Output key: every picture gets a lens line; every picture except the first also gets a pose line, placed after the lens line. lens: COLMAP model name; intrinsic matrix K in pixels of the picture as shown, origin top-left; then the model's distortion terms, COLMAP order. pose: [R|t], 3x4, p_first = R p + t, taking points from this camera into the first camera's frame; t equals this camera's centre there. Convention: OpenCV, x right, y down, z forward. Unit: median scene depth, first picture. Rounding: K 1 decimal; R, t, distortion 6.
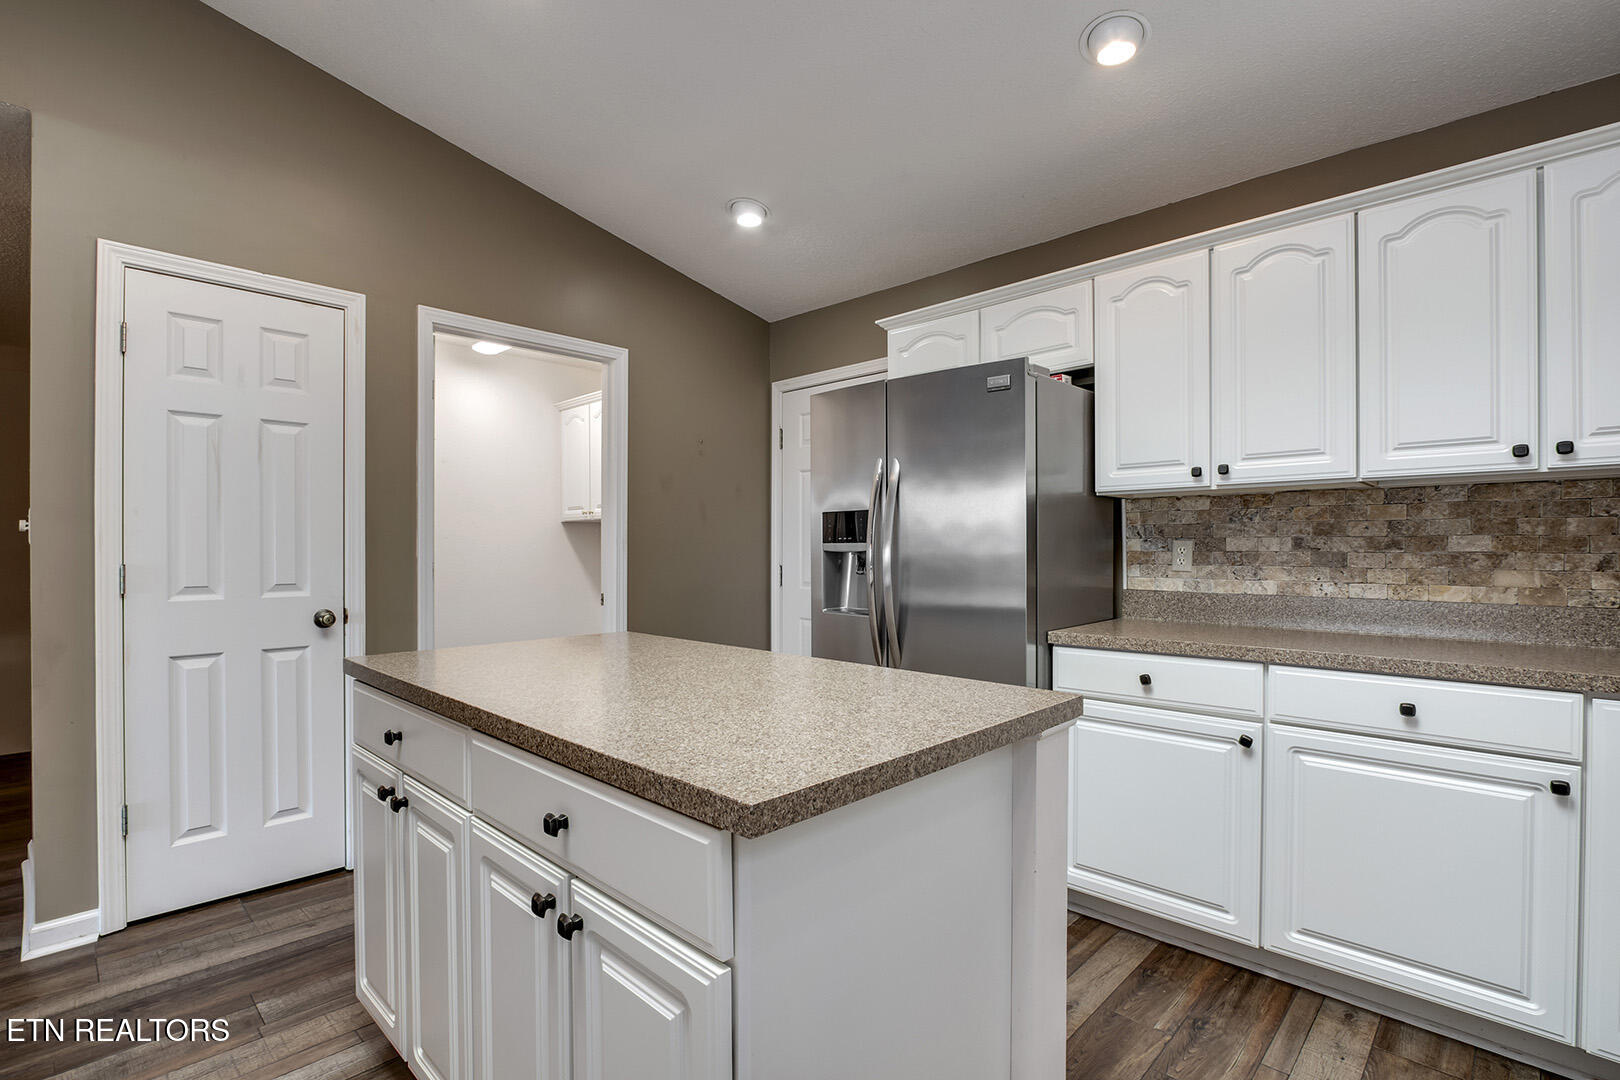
lens RADIAL K [[759.6, 0, 808.8], [0, 759.6, 547.9], [0, 0, 1]] dist [-0.022905, -0.000270]
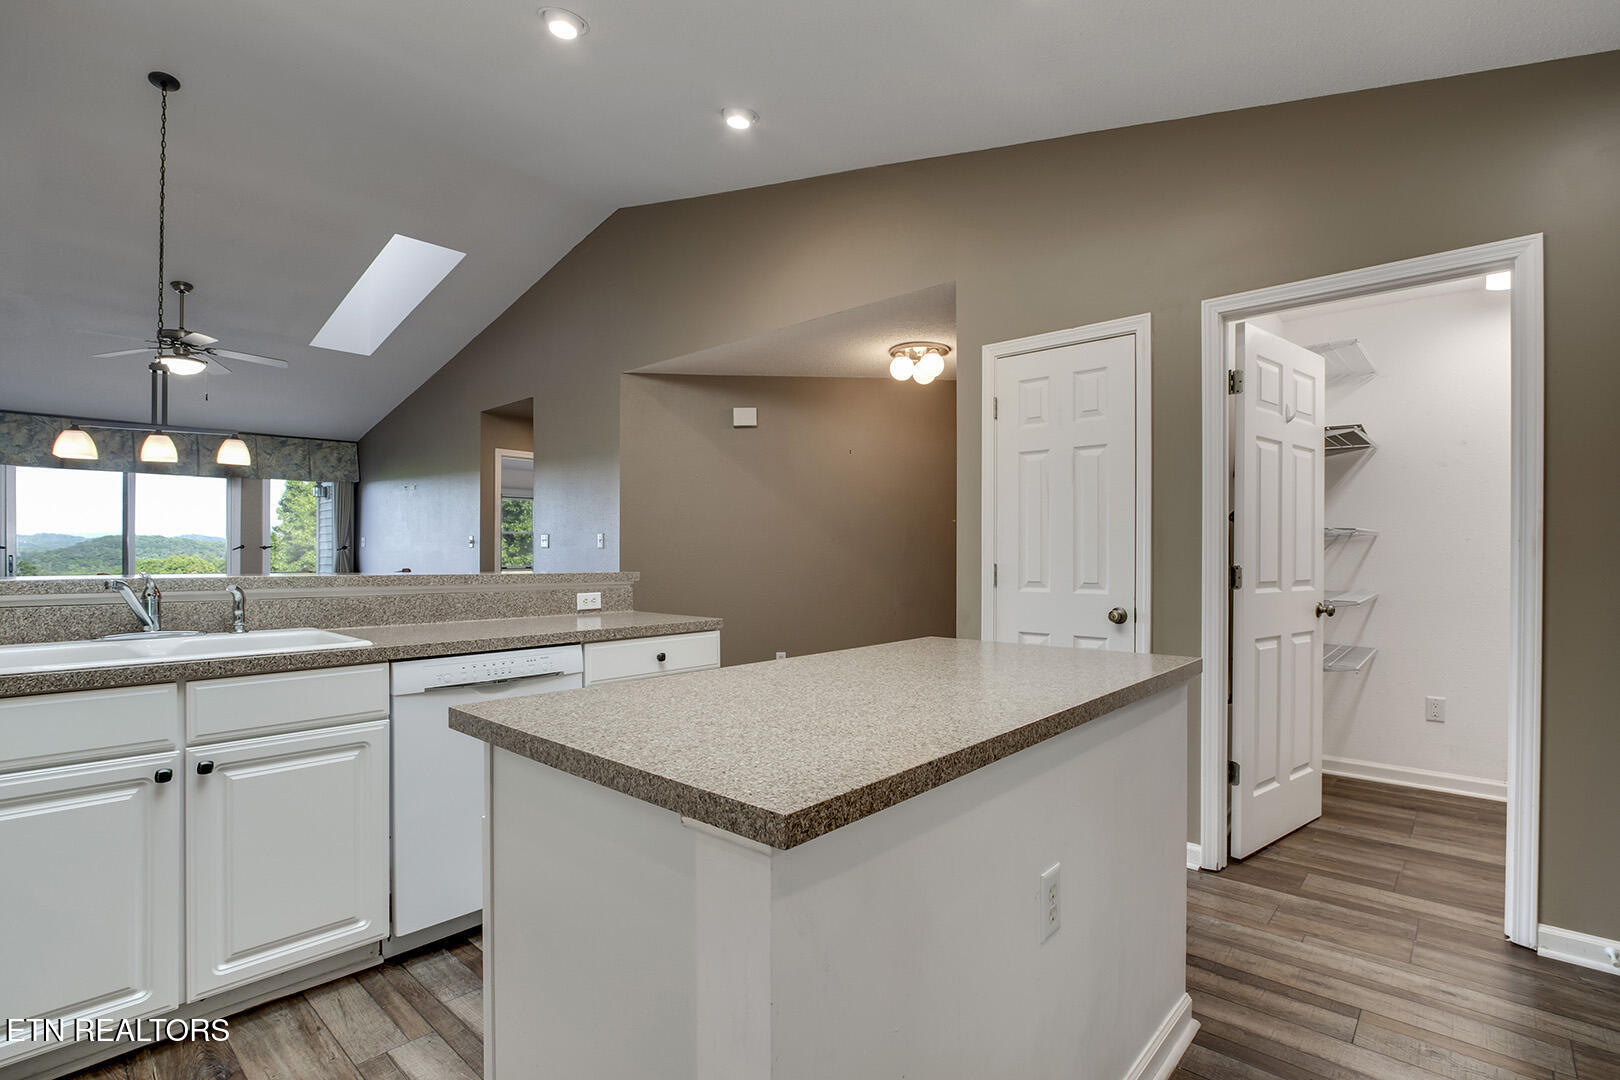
lens RADIAL K [[759.6, 0, 810.2], [0, 759.6, 549.1], [0, 0, 1]] dist [-0.022905, -0.000270]
pose [[0.032190, -0.003745, -0.999475, 1.112156], [-0.000304, 0.999993, -0.003757, -0.001701], [0.999482, 0.000425, 0.032189, 1.200462]]
